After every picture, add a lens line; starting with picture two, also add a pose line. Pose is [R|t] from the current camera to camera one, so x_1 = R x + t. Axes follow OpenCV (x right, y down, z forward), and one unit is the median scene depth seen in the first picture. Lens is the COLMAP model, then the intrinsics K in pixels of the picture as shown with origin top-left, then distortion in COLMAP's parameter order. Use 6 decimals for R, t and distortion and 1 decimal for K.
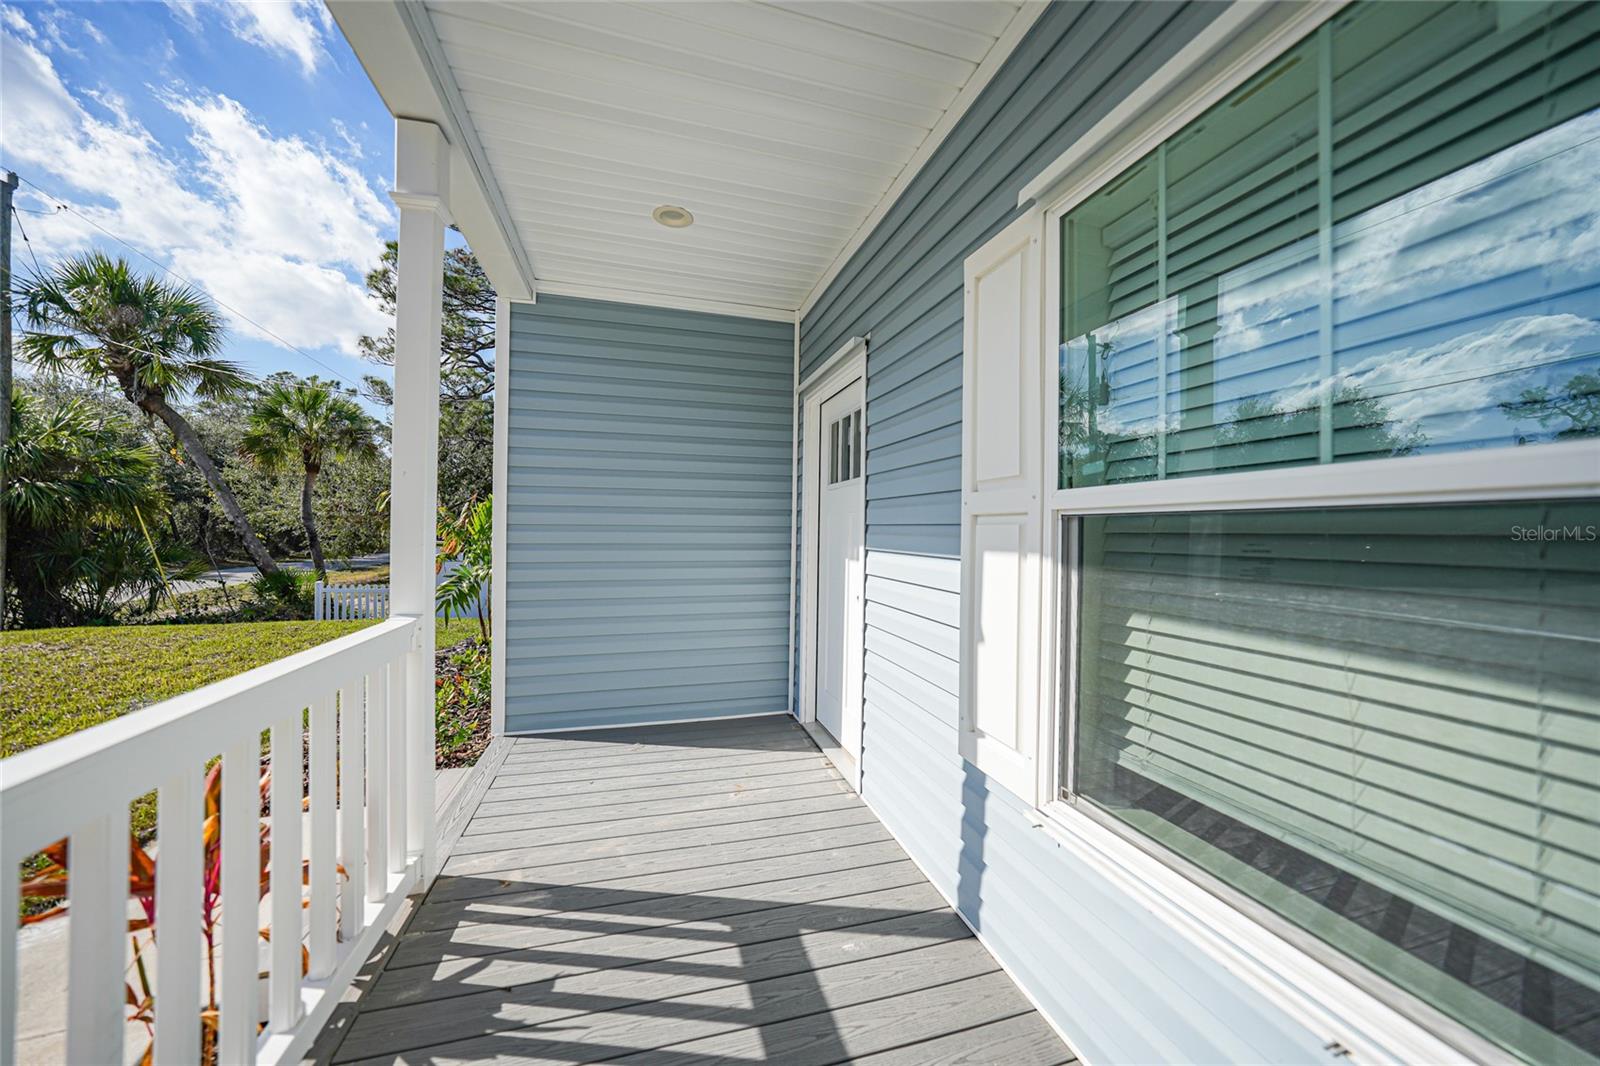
lens RADIAL K [[544.9, 0, 798.0], [0, 544.9, 528.6], [0, 0, 1]] dist [-0.005581, 0.000015]
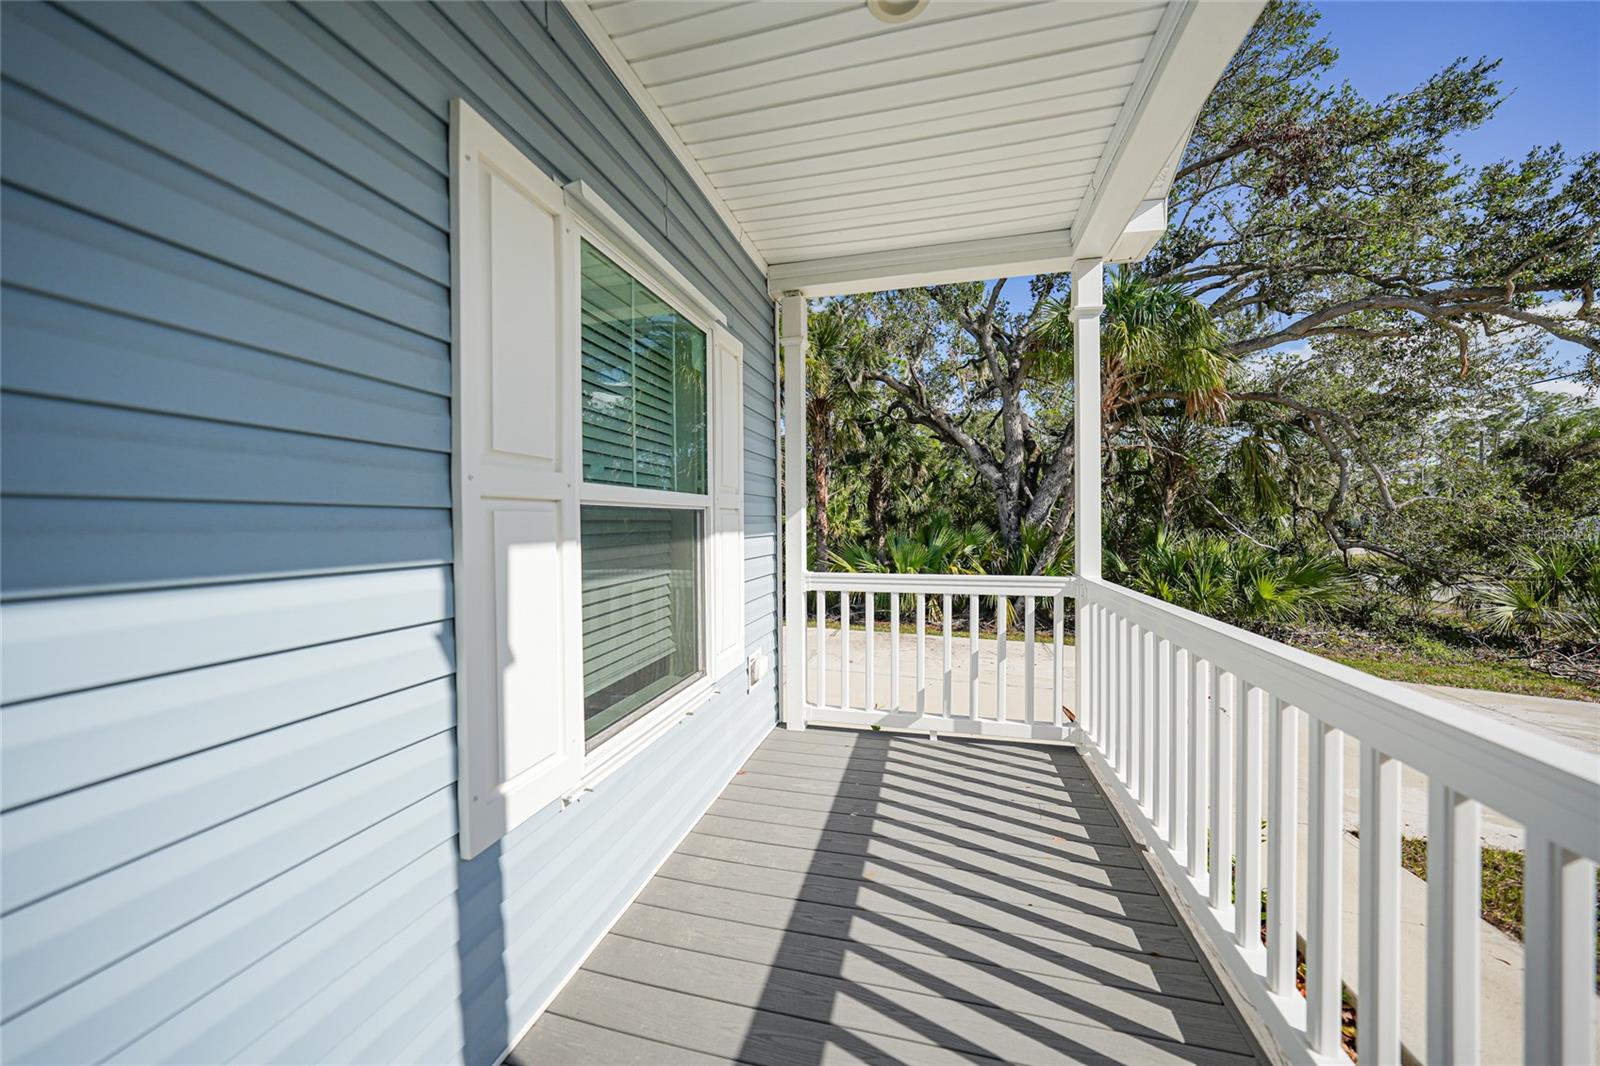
lens RADIAL K [[544.9, 0, 806.6], [0, 544.9, 530.4], [0, 0, 1]] dist [-0.005581, 0.000015]
pose [[-0.866308, -0.019577, 0.499126, -0.490582], [-0.009920, 0.999709, 0.021992, -0.002643], [-0.499411, 0.014101, -0.866250, 1.772268]]
